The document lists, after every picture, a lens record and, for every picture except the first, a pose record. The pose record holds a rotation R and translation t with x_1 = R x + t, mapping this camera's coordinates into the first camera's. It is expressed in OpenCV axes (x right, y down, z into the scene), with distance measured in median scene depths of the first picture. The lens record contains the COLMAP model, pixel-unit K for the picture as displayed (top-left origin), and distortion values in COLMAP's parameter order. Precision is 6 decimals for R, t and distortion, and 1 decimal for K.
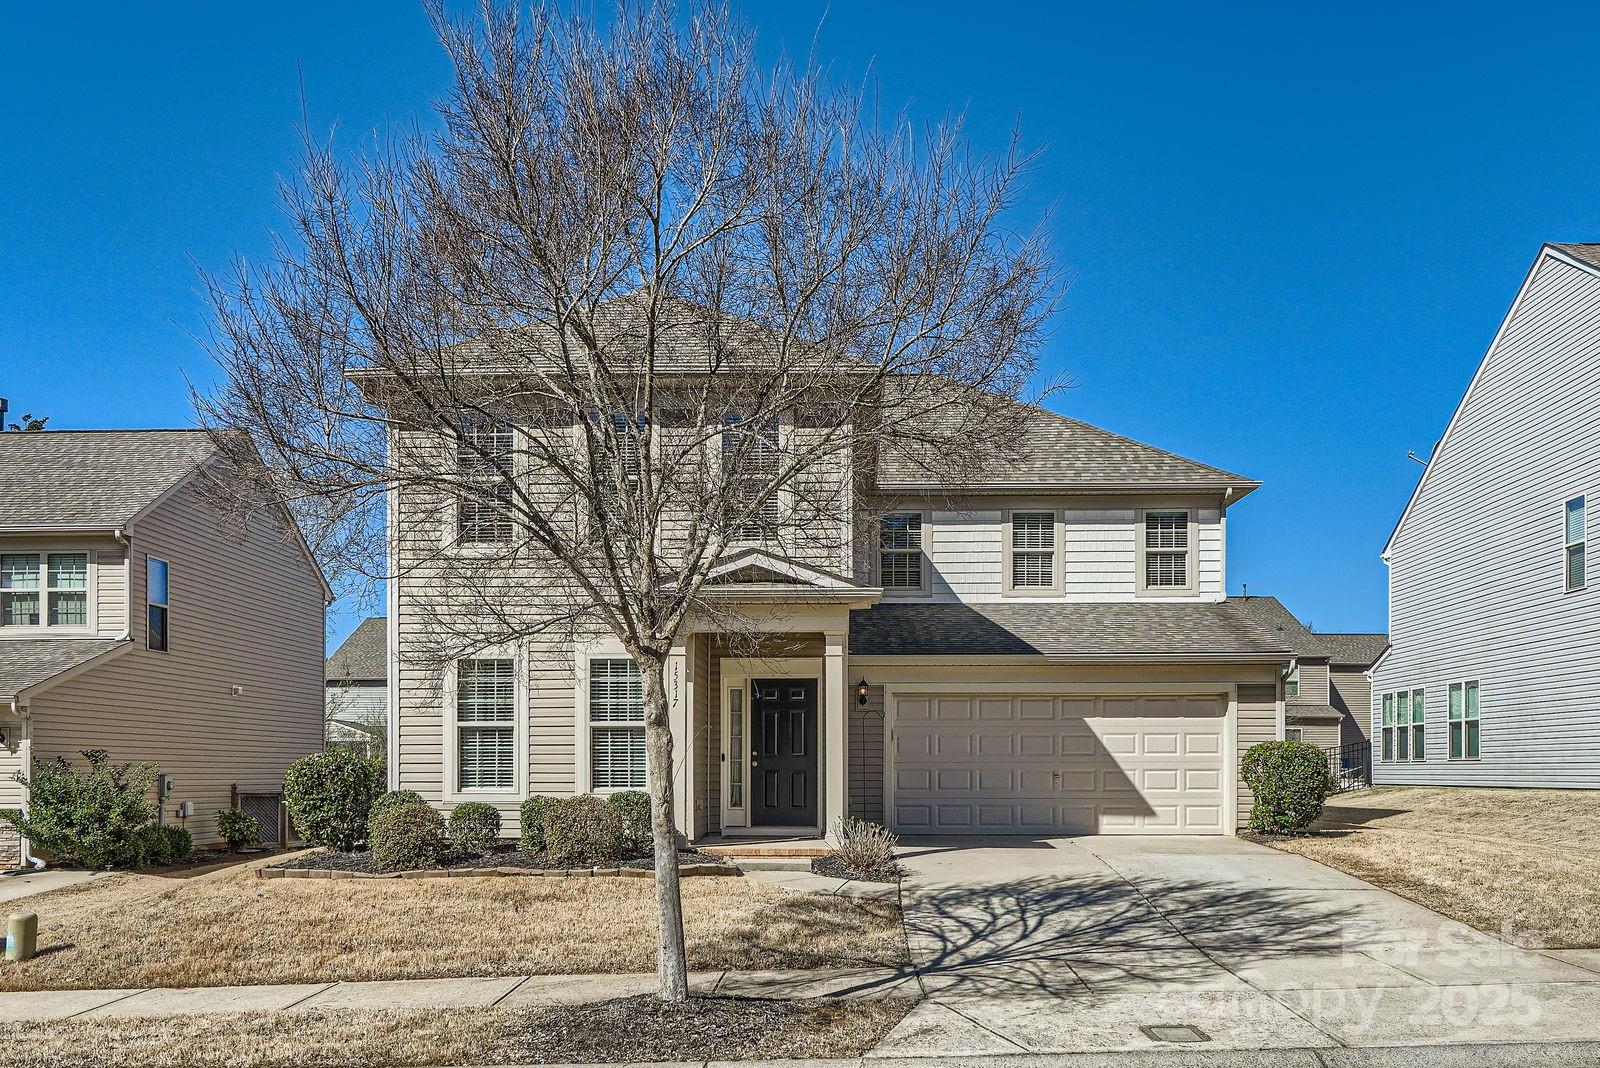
lens RADIAL K [[1859.9, 0, 1070.0], [0, 1859.9, 755.4], [0, 0, 1]] dist [0.003915, 0.013500]
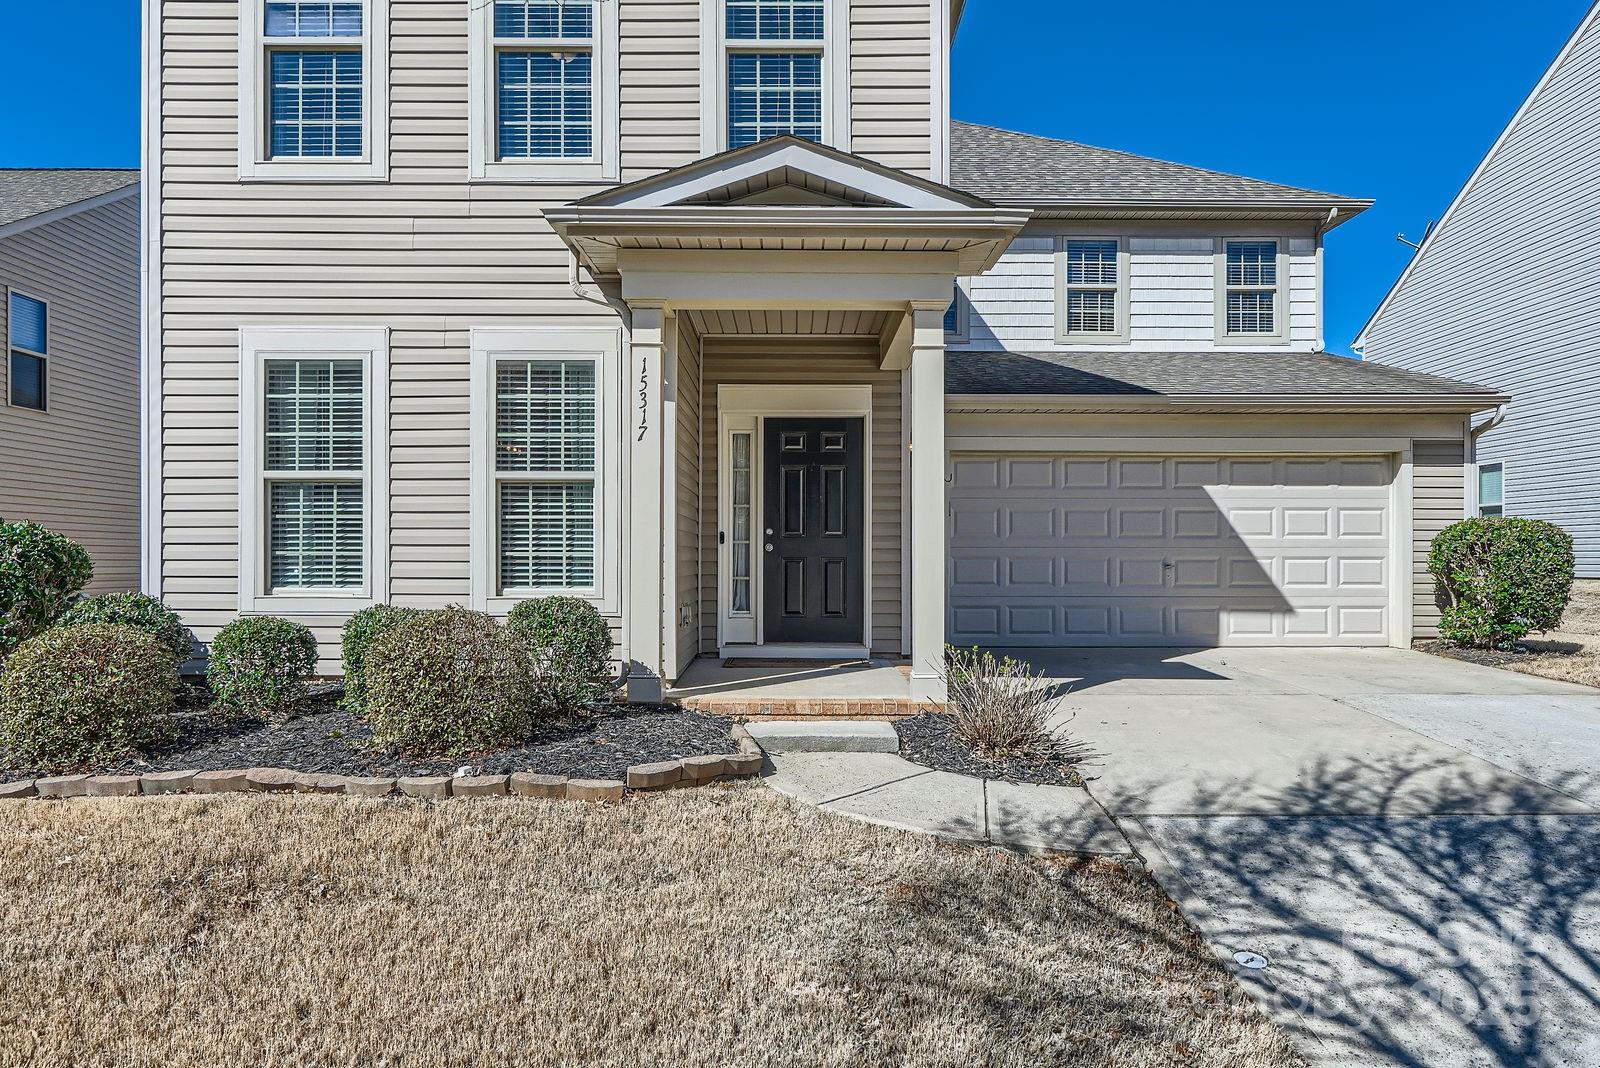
lens RADIAL K [[1059.6, 0, 801.0], [0, 1059.6, 558.4], [0, 0, 1]] dist [-0.000364, 0.000710]
pose [[0.996133, 0.001412, -0.087851, -0.114310], [-0.000682, 0.999965, 0.008337, 0.004765], [0.087860, -0.008245, 0.996099, 0.573076]]
